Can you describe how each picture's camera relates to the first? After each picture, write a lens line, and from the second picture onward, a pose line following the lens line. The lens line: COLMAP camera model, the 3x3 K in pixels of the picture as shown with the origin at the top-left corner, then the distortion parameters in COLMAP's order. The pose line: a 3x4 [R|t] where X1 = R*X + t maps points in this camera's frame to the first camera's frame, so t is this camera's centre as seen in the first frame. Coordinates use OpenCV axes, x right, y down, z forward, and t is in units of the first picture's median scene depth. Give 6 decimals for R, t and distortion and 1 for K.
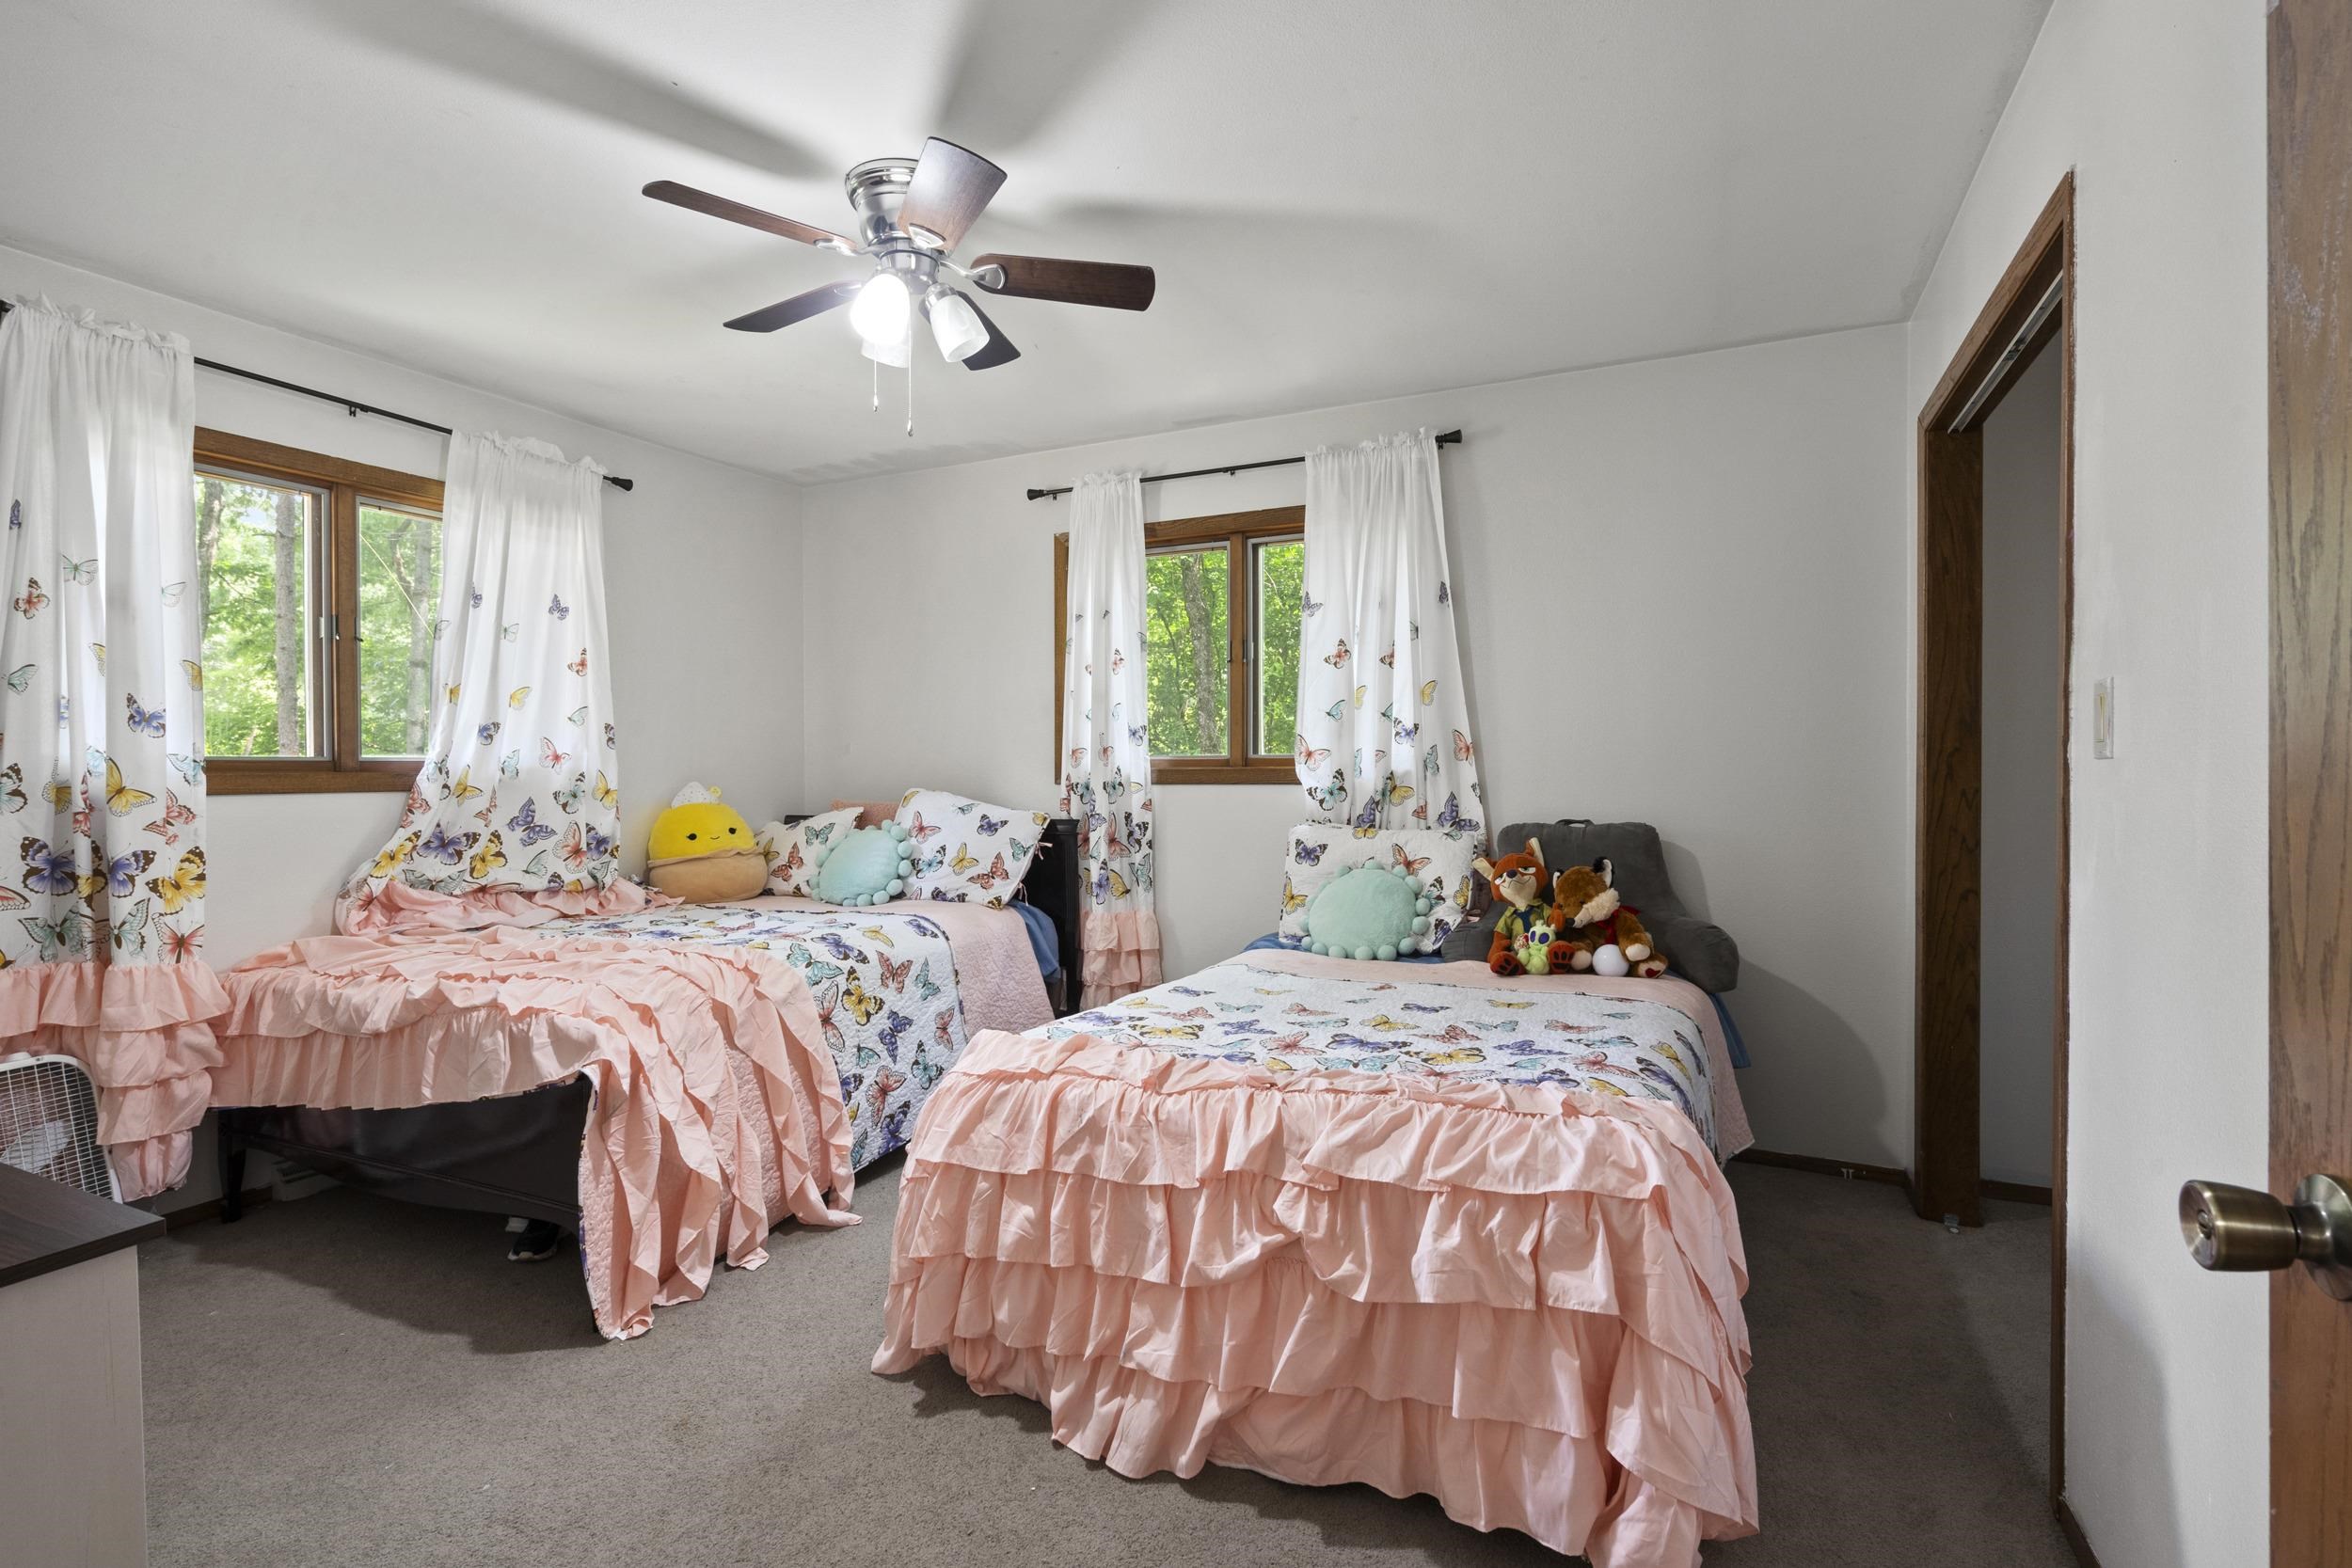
lens RADIAL K [[1082.5, 0, 1190.1], [0, 1082.5, 775.7], [0, 0, 1]] dist [-0.006118, 0.000348]
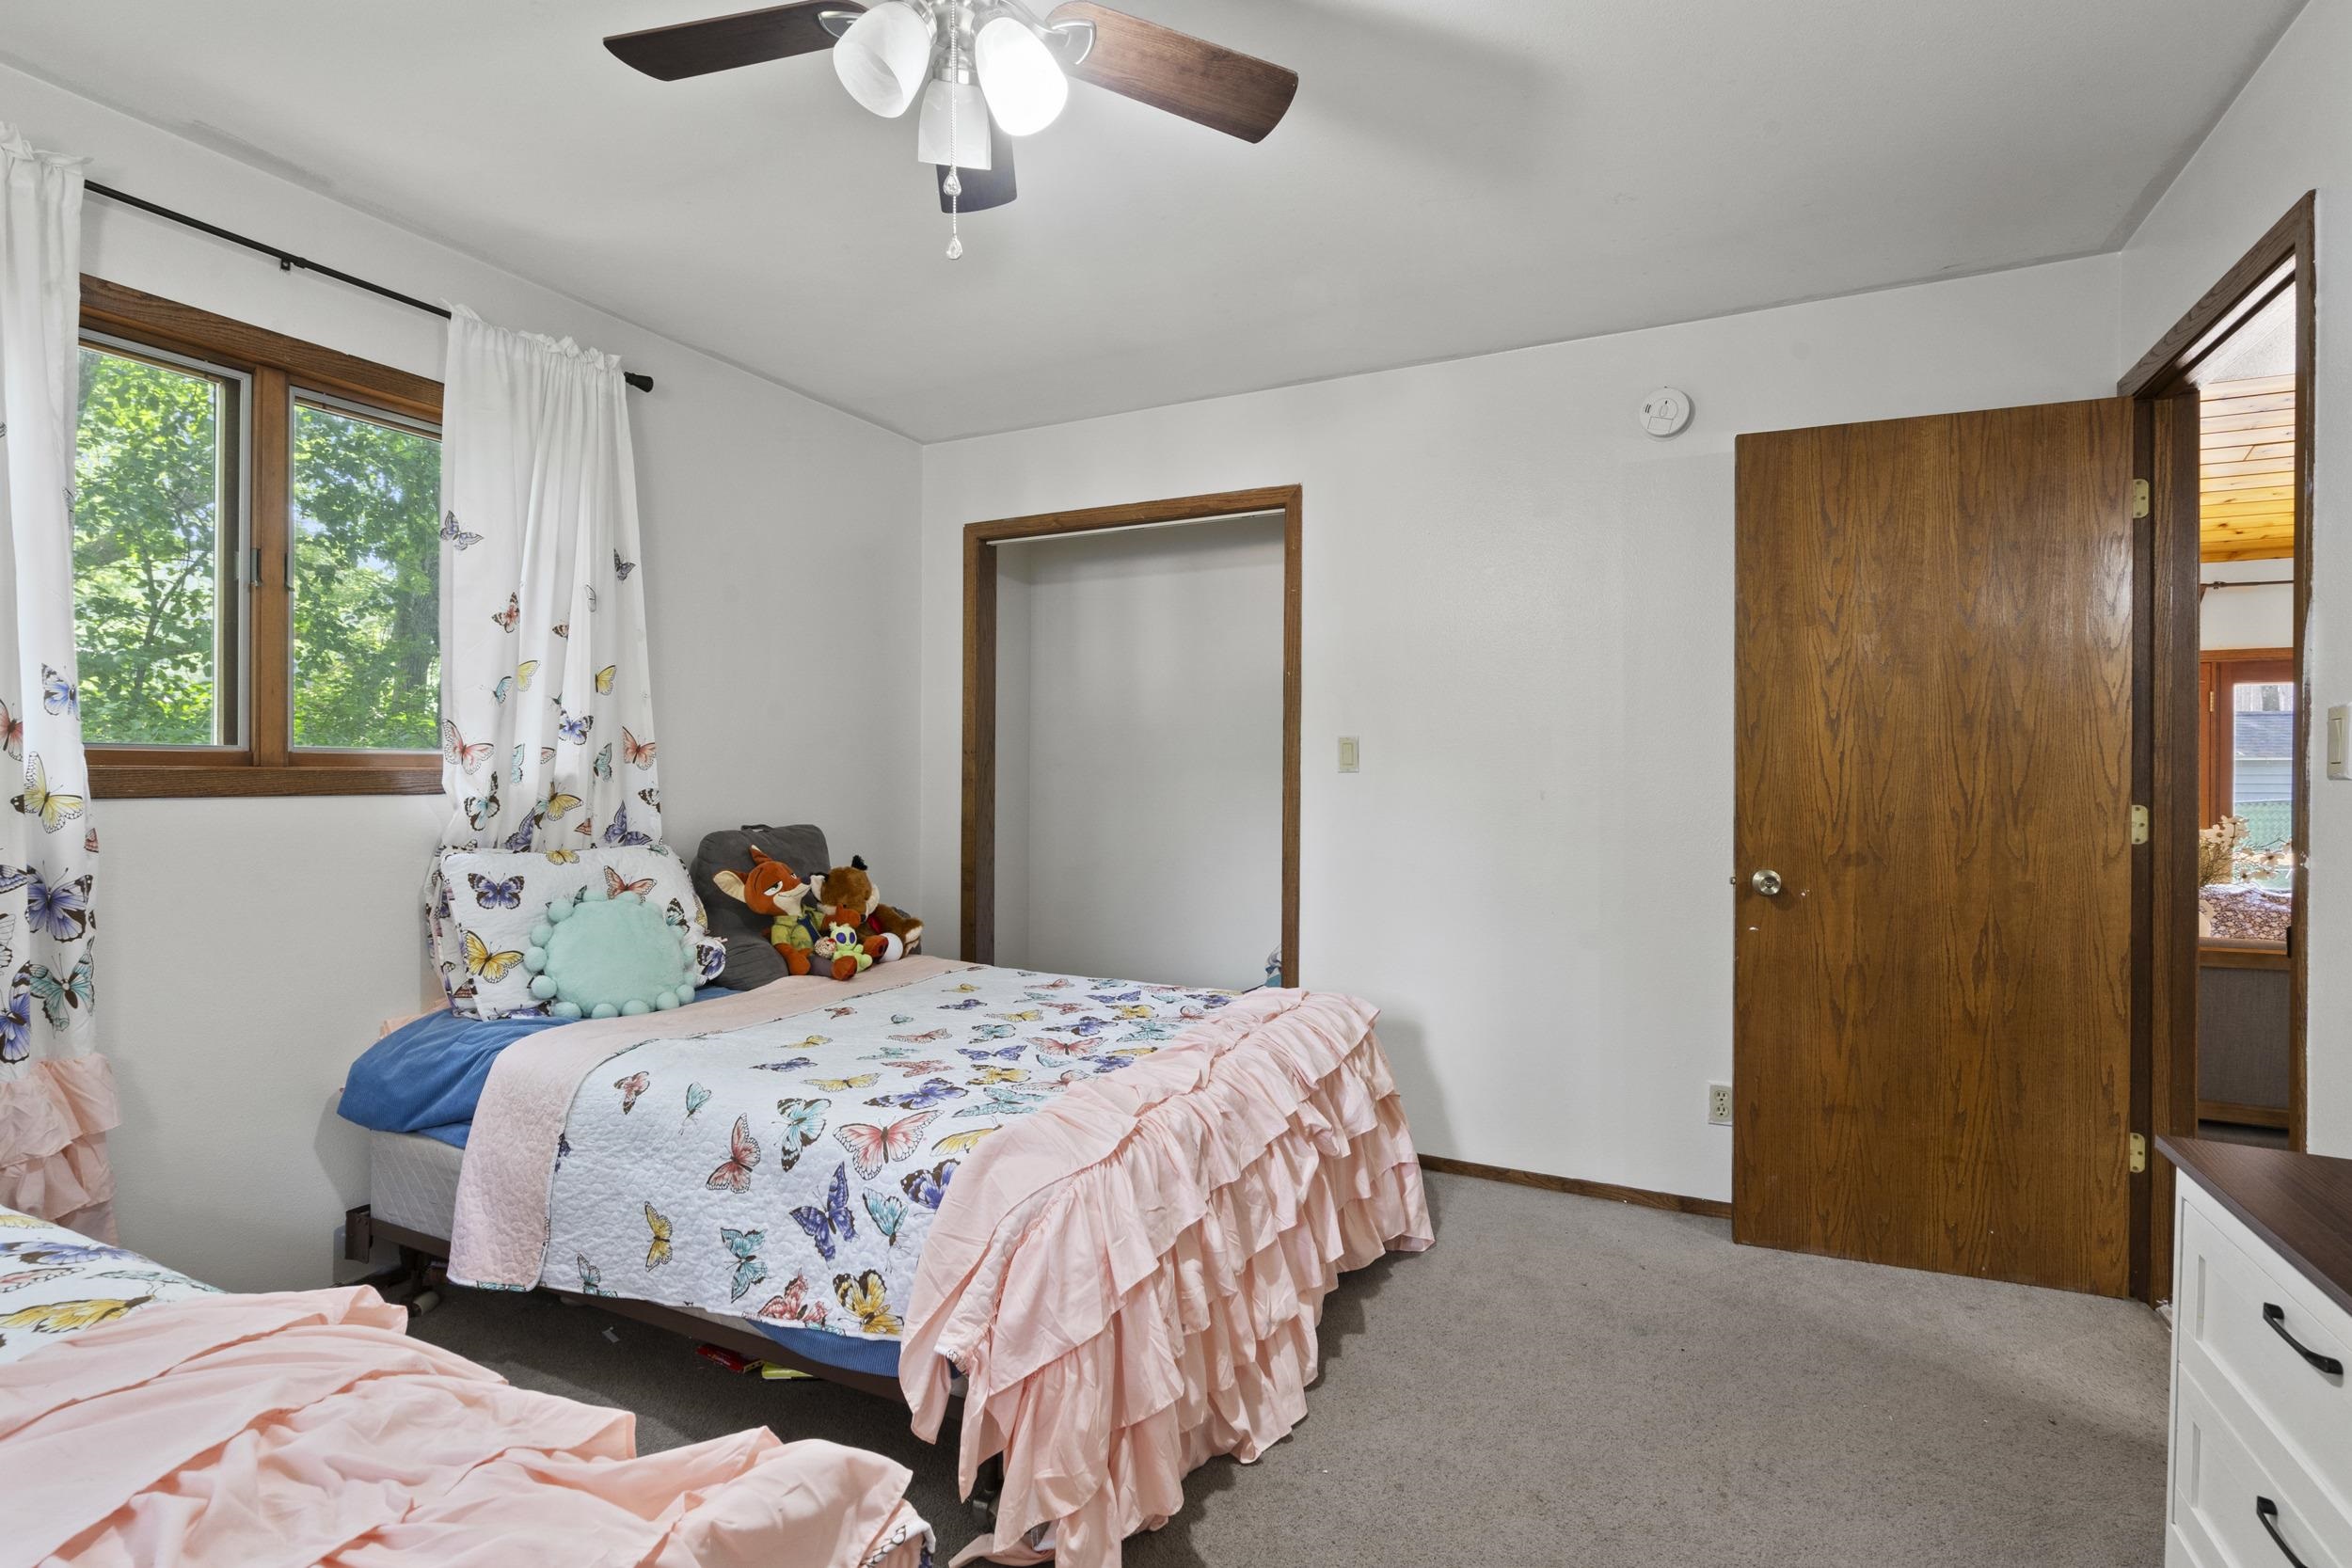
lens RADIAL K [[1082.5, 0, 1190.1], [0, 1082.5, 775.7], [0, 0, 1]] dist [-0.006118, 0.000348]
pose [[0.021288, 0.003399, 0.999768, -0.570721], [0.004174, 0.999985, -0.003489, 0.000847], [-0.999765, 0.004248, 0.021273, 0.531775]]
